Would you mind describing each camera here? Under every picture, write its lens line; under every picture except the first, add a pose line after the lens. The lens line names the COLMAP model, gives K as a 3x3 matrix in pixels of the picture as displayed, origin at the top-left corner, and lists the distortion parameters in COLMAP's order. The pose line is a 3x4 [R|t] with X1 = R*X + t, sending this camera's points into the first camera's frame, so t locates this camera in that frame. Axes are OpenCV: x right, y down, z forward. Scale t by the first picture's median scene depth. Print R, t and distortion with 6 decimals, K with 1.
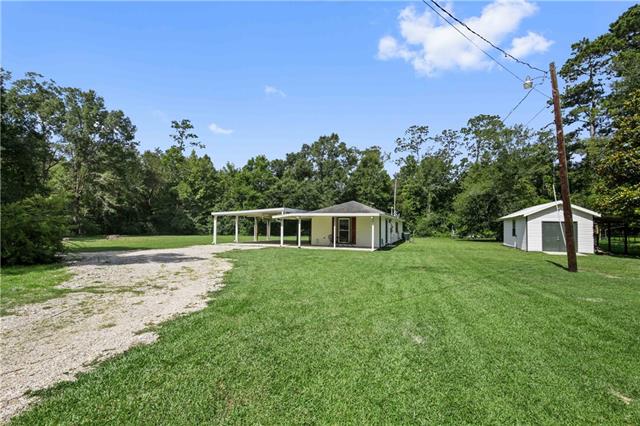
lens RADIAL K [[293.7, 0, 320.0], [0, 293.7, 213.0], [0, 0, 1]] dist [0.001467, -0.000010]
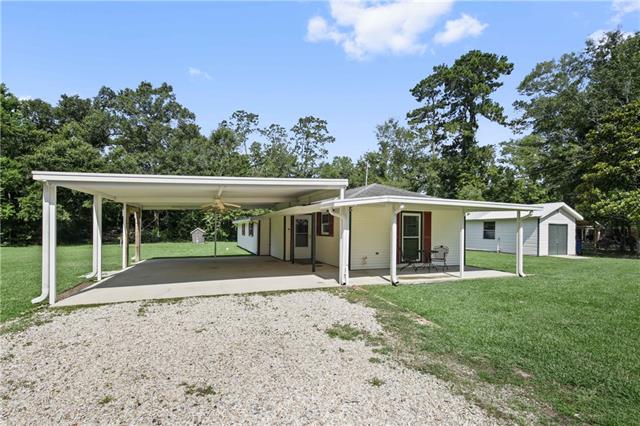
lens RADIAL K [[291.9, 0, 320.3], [0, 291.9, 225.0], [0, 0, 1]] dist [0.000595, -0.000112]
pose [[0.734425, 0.003397, 0.678681, -0.149281], [-0.033356, 0.998960, 0.031095, 0.010426], [-0.677869, -0.045475, 0.733775, 0.296784]]
